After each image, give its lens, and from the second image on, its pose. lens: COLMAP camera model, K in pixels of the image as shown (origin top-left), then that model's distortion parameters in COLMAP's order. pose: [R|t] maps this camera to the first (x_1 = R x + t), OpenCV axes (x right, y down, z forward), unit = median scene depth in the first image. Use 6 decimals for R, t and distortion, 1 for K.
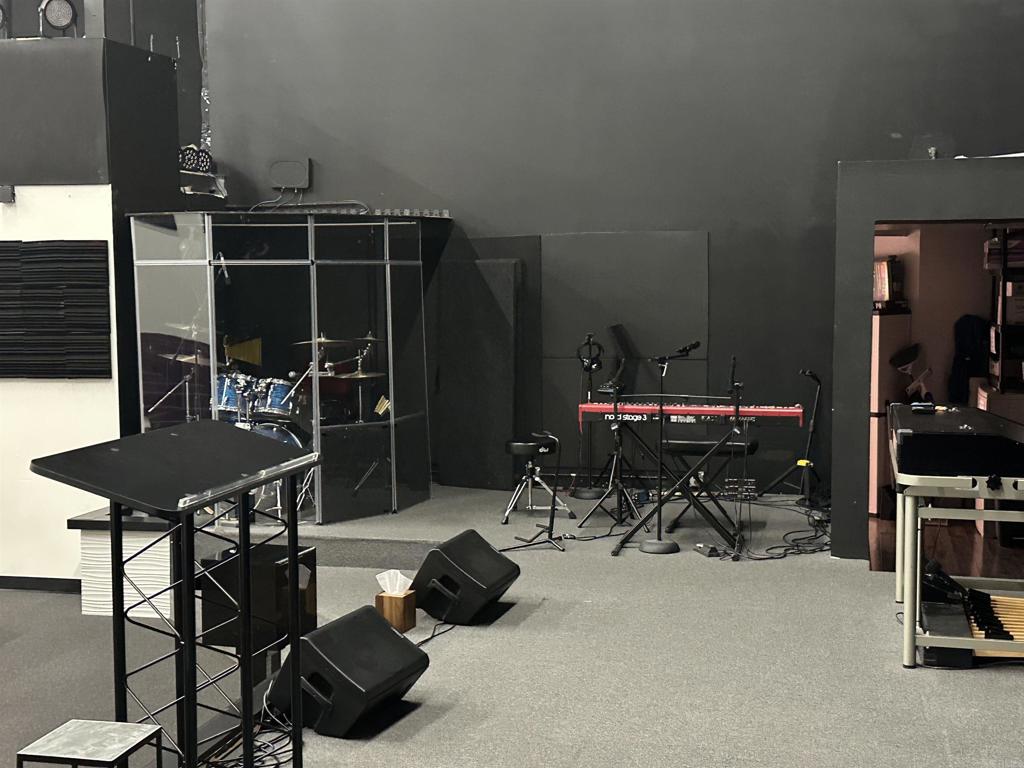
lens RADIAL K [[1380.0, 0, 508.0], [0, 1380.0, 389.3], [0, 0, 1]] dist [0.137525, -0.044423]
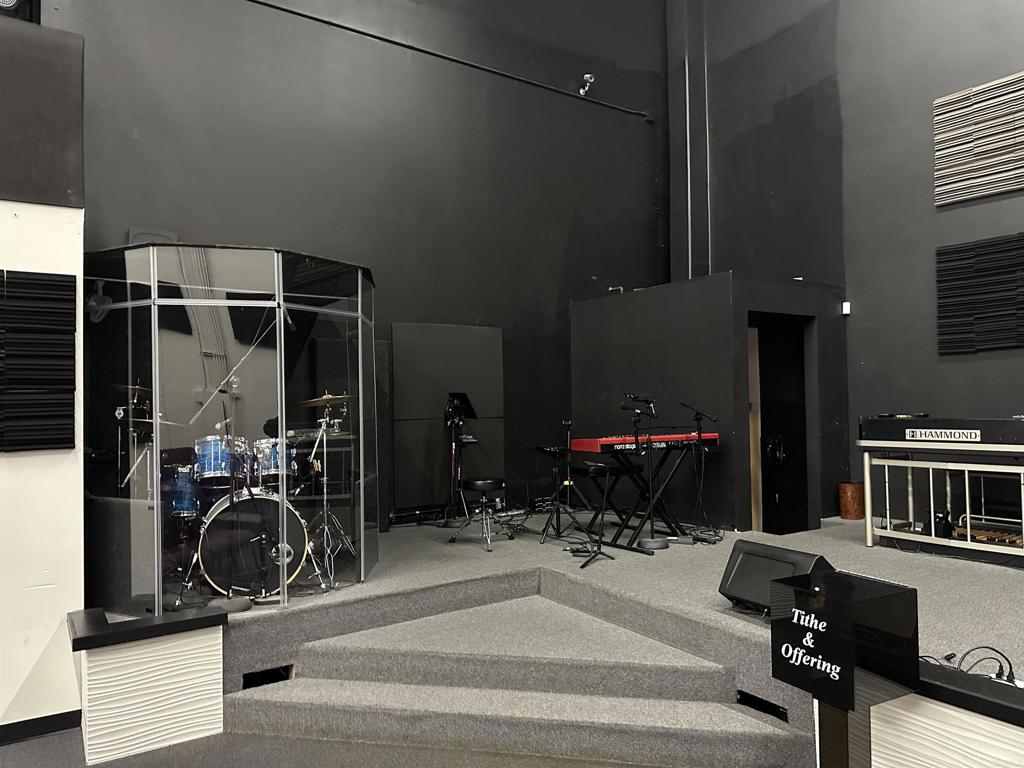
lens RADIAL K [[712.6, 0, 509.6], [0, 712.6, 389.8], [0, 0, 1]] dist [0.082486, -0.115823]
pose [[0.675316, 0.008482, 0.737480, -0.437196], [0.077429, 0.993593, -0.082330, 0.012508], [-0.733453, 0.112701, 0.670332, 0.562897]]
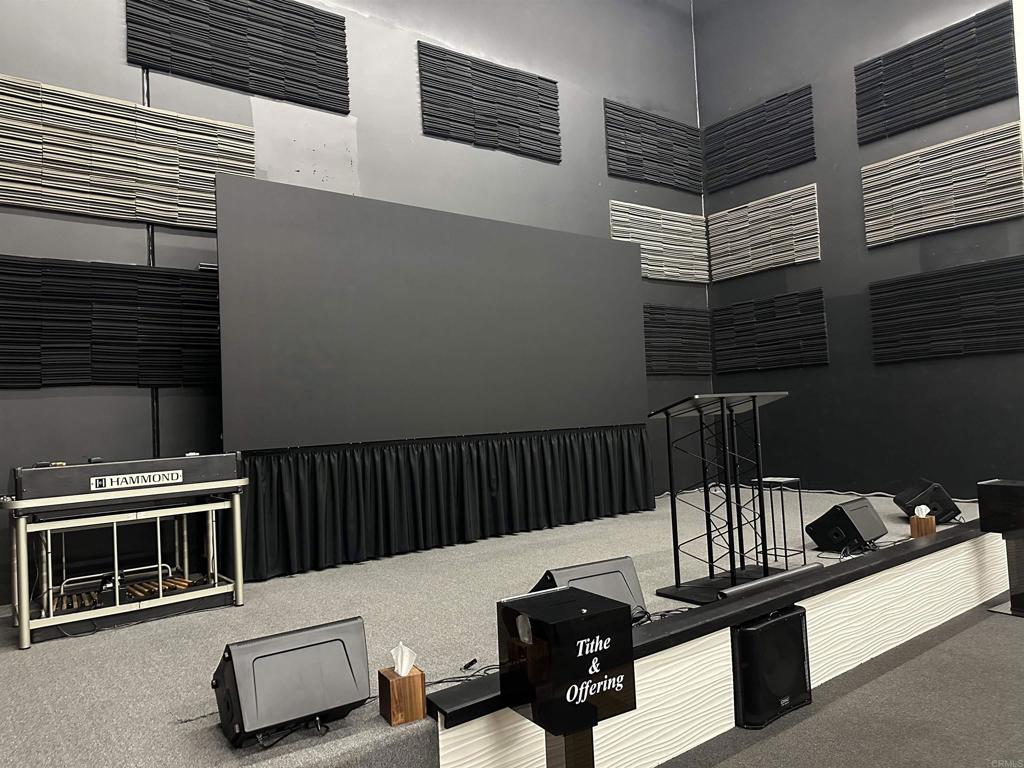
lens RADIAL K [[712.6, 0, 509.6], [0, 712.6, 389.8], [0, 0, 1]] dist [0.082486, -0.115823]
pose [[-0.782807, 0.064388, 0.618924, -0.296812], [0.107437, 0.993680, 0.032511, -0.020076], [-0.612919, 0.091946, -0.784777, 0.902329]]
